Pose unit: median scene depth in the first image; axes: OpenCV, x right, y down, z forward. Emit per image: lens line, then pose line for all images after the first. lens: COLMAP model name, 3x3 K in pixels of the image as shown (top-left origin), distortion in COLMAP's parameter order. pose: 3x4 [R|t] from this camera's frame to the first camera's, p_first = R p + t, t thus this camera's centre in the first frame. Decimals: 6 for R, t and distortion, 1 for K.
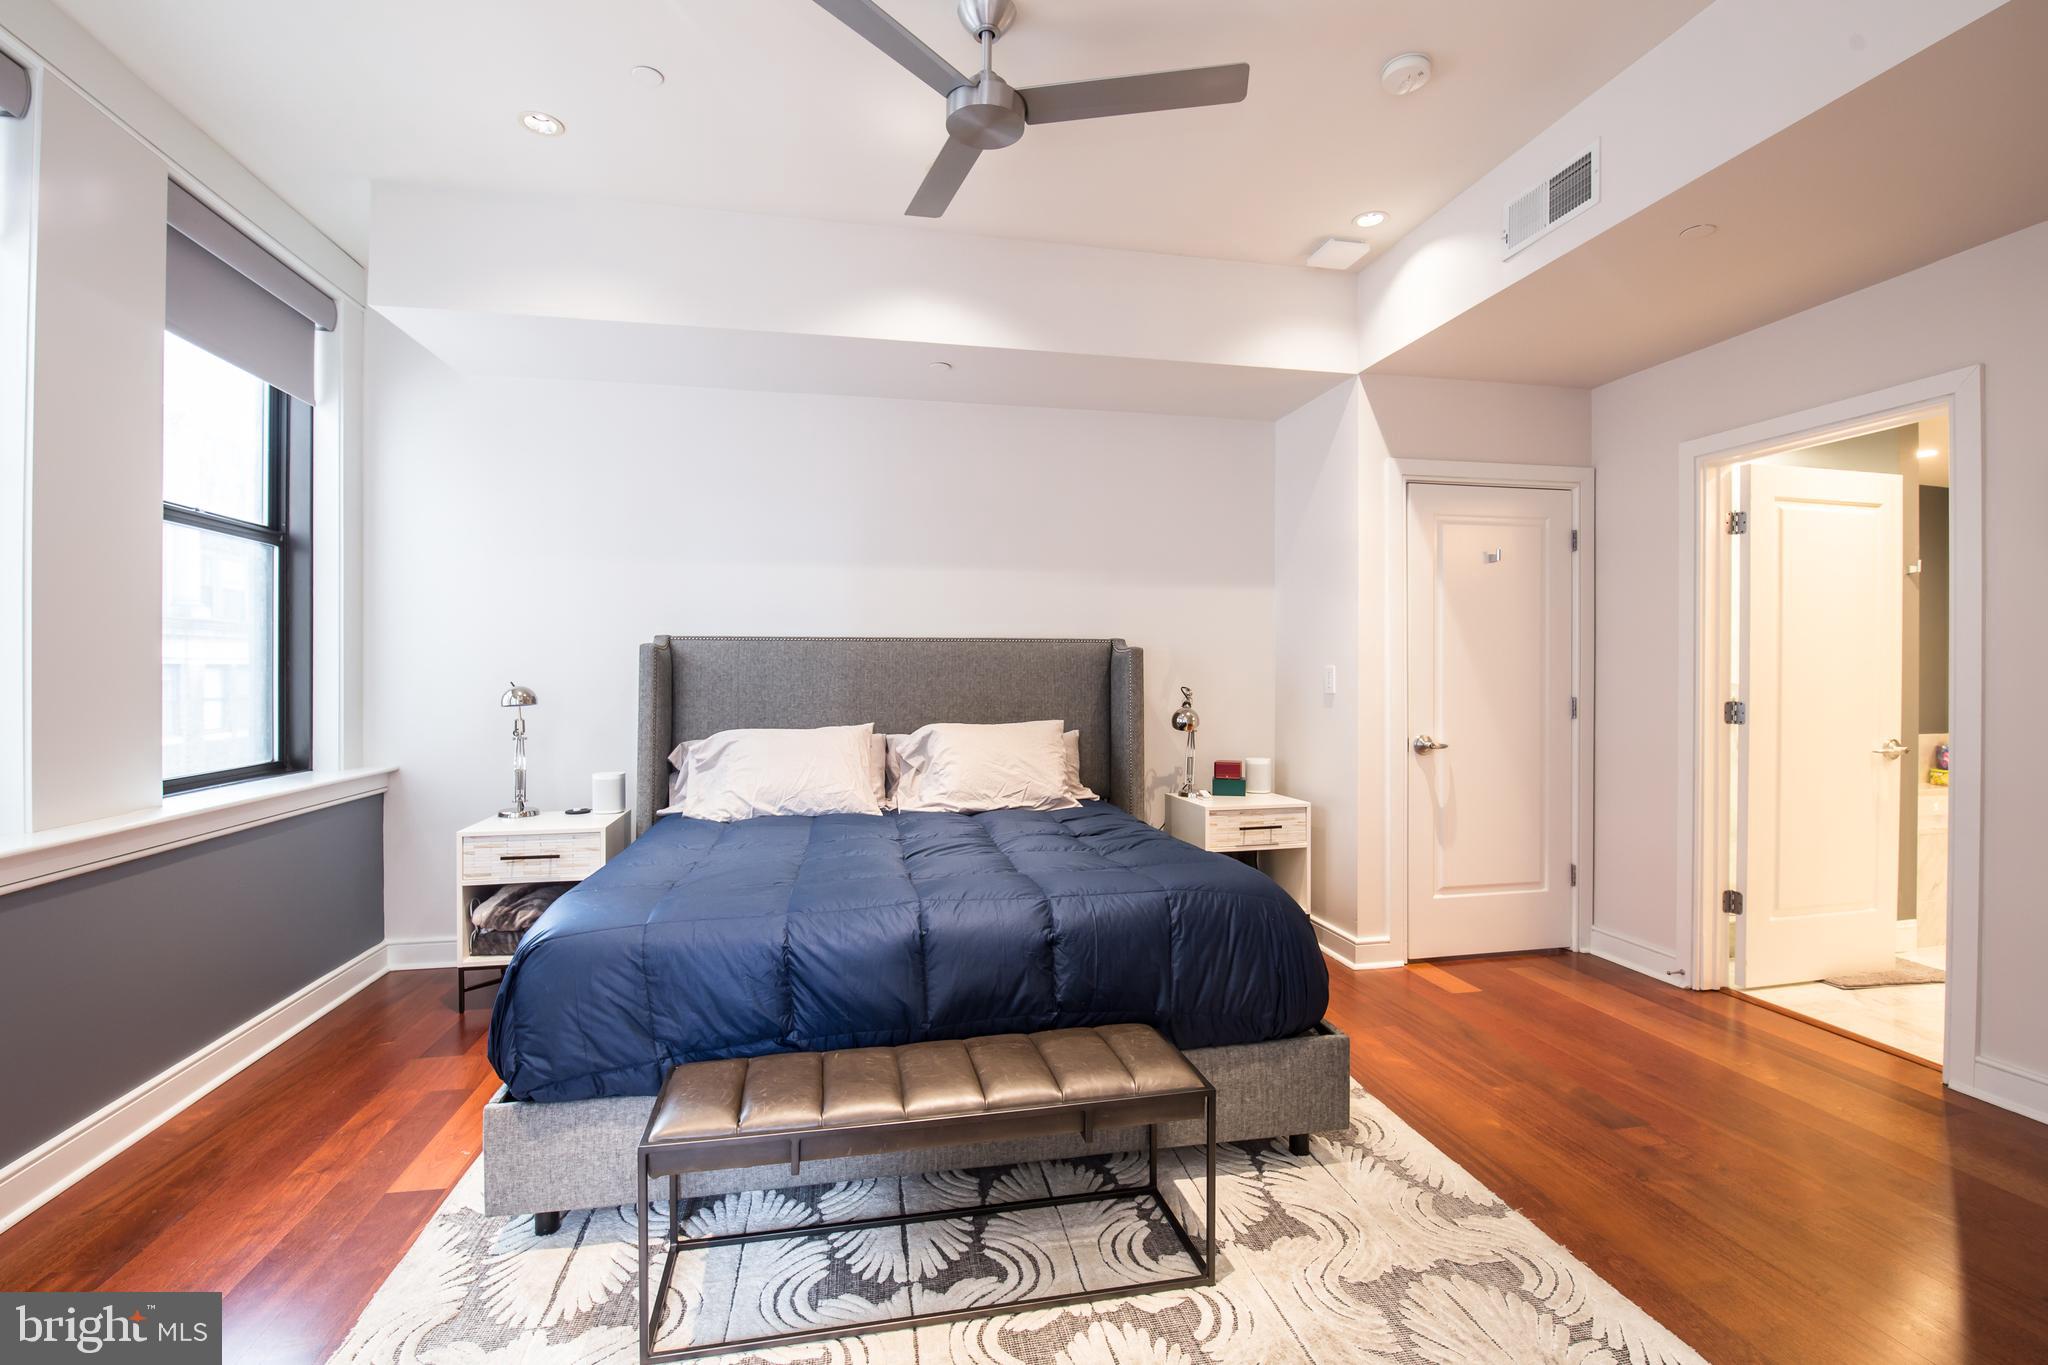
lens RADIAL K [[912.6, 0, 1025.4], [0, 912.6, 653.1], [0, 0, 1]] dist [-0.000368, -0.012136]
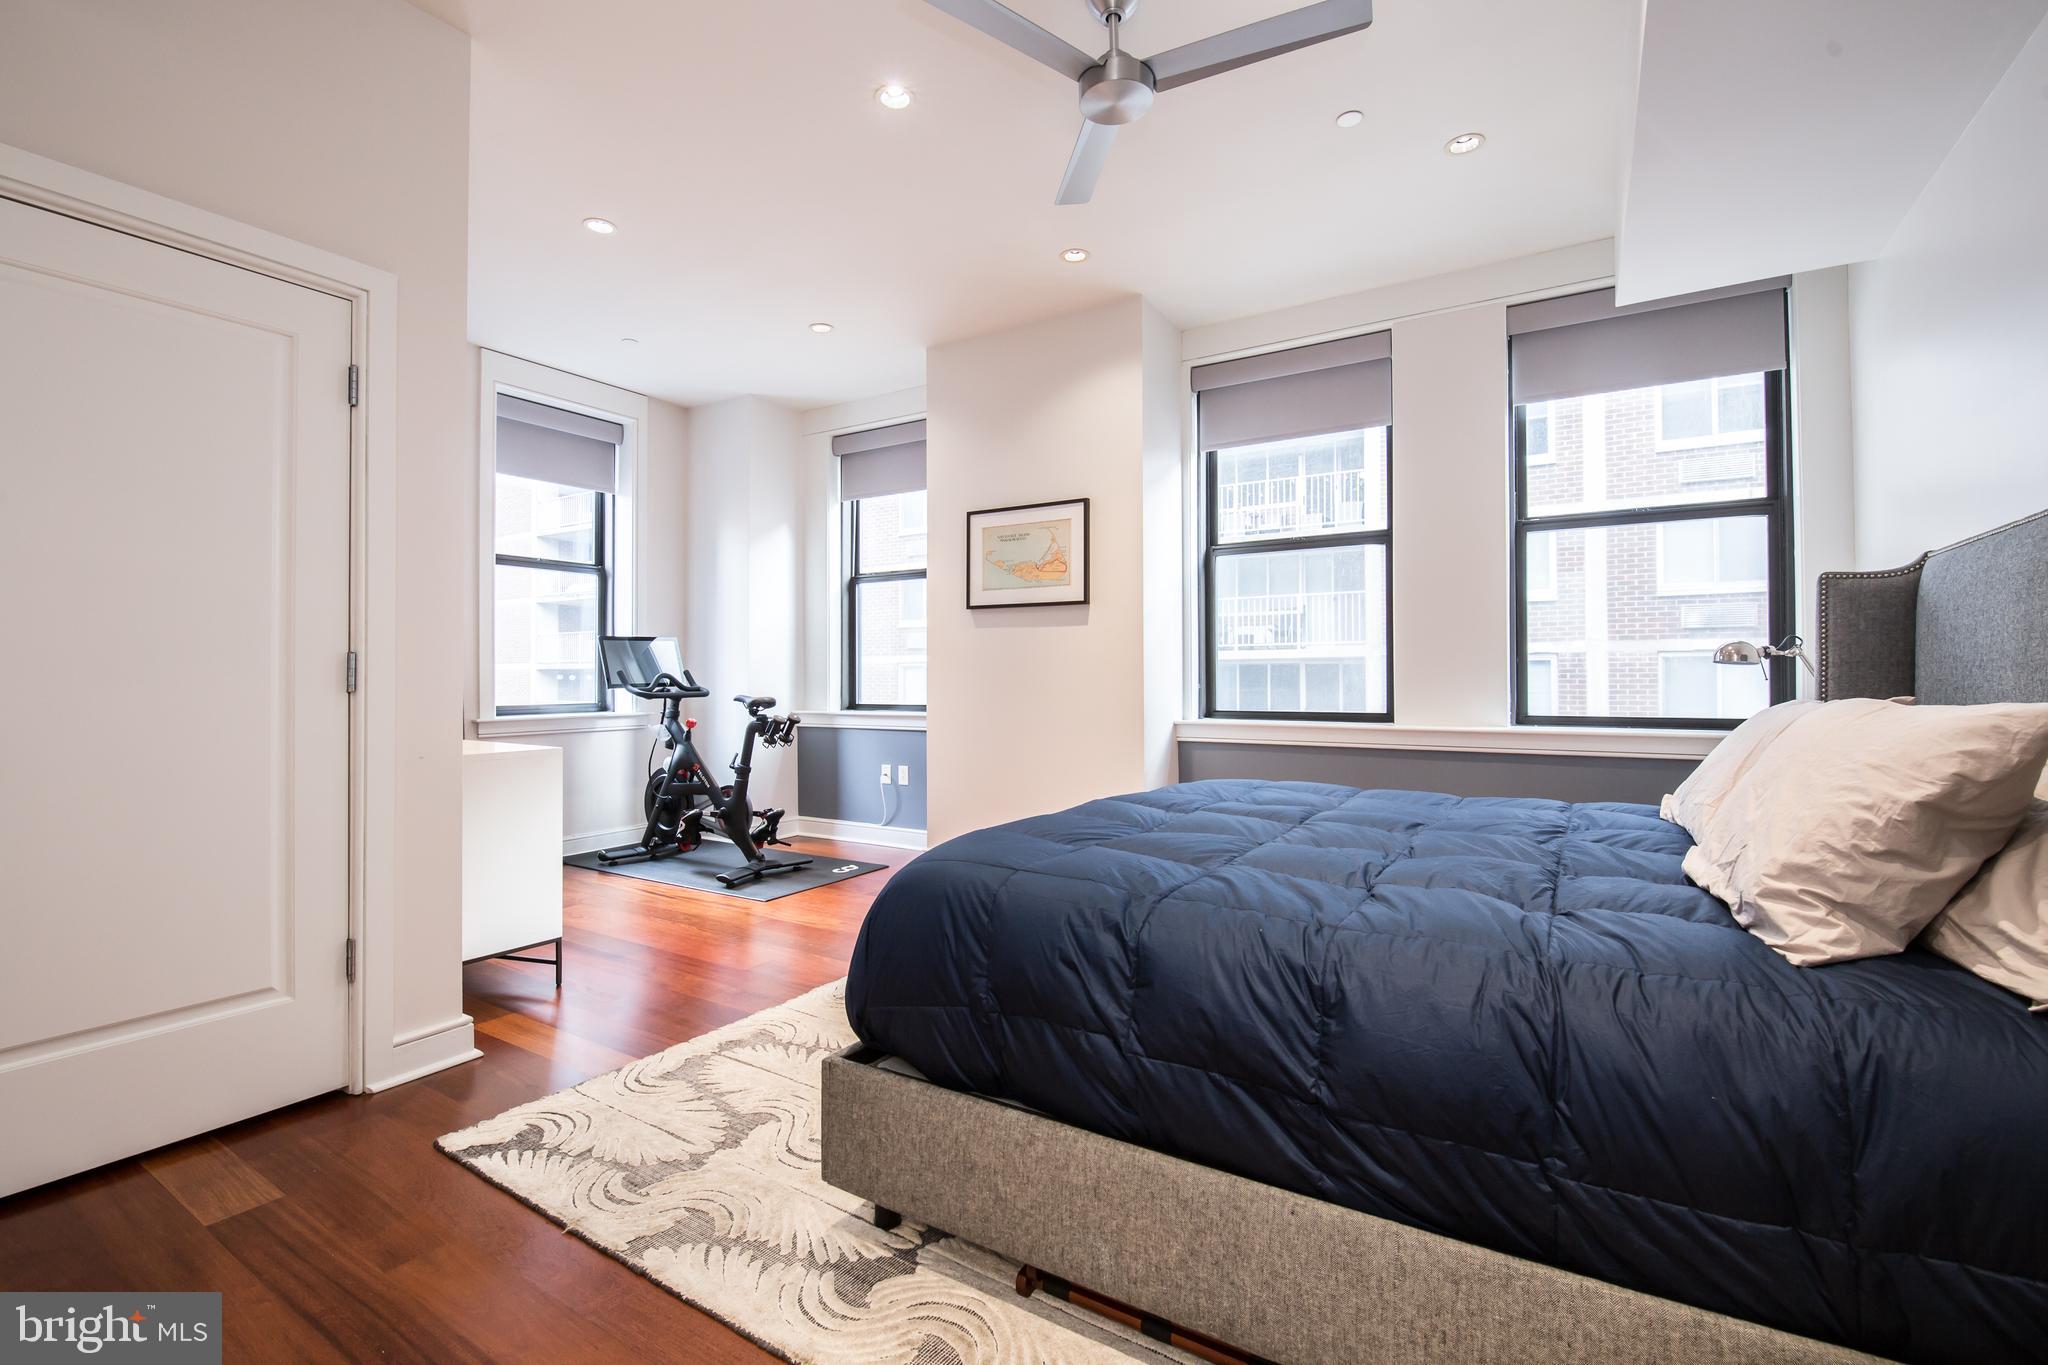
lens RADIAL K [[891.9, 0, 1020.5], [0, 891.9, 661.7], [0, 0, 1]] dist [-0.002245, -0.000246]
pose [[-0.688454, -0.012412, -0.725174, 0.802577], [0.018093, 0.999249, -0.034279, 0.113199], [0.725054, -0.036720, -0.687712, 1.677746]]
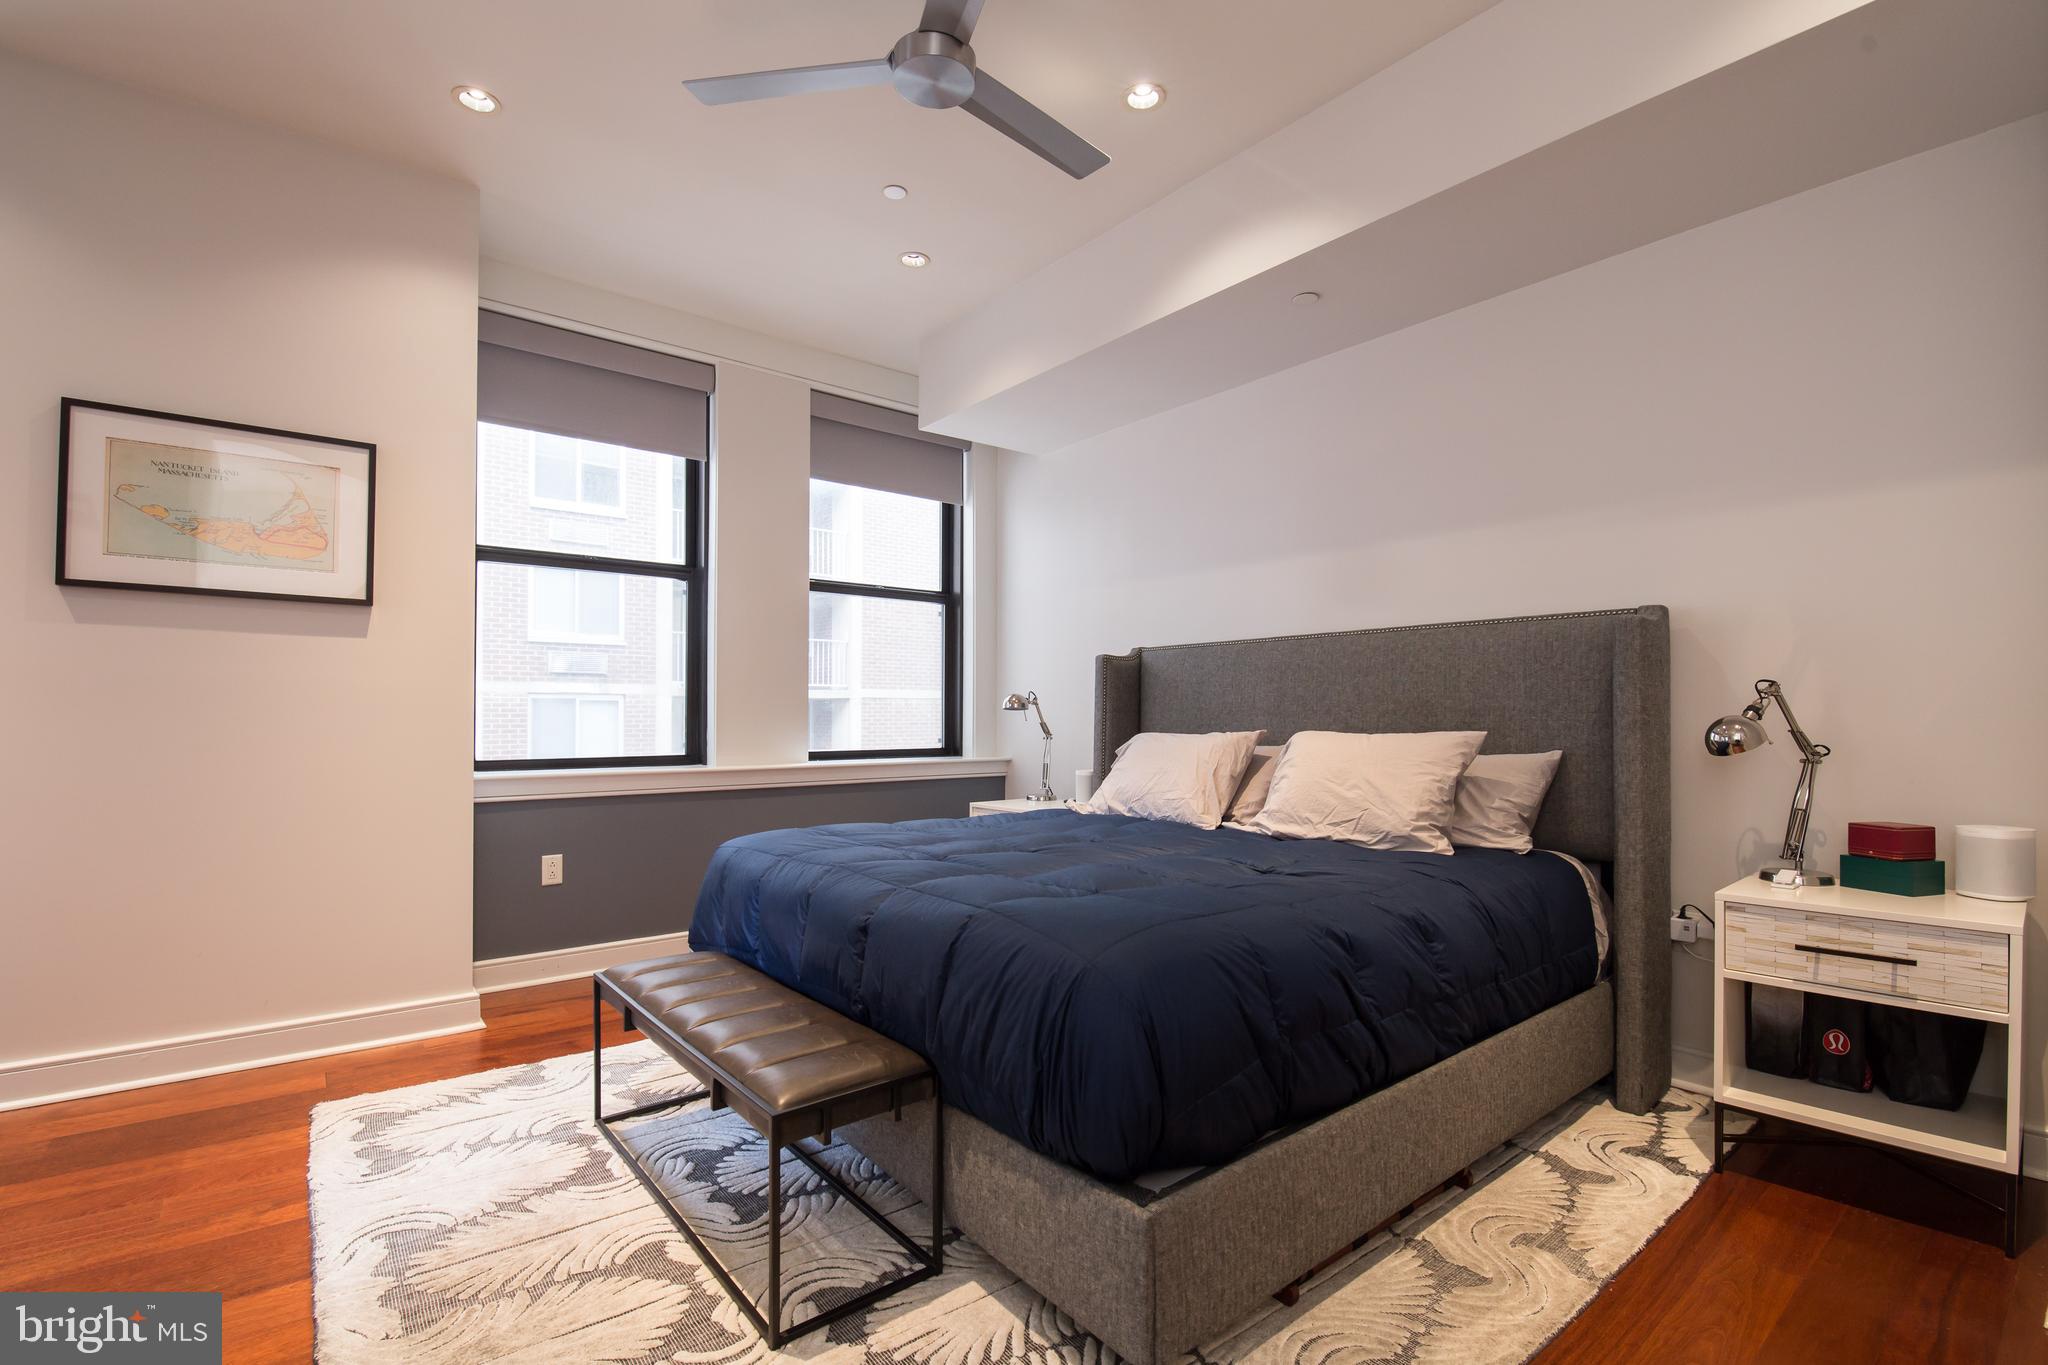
lens RADIAL K [[905.7, 0, 1015.8], [0, 905.7, 686.3], [0, 0, 1]] dist [-0.000198, -0.011434]
pose [[0.456351, -0.029893, -0.889297, 0.858438], [0.018933, 0.999535, -0.023883, 0.086398], [0.889598, -0.005938, 0.456705, 0.662834]]
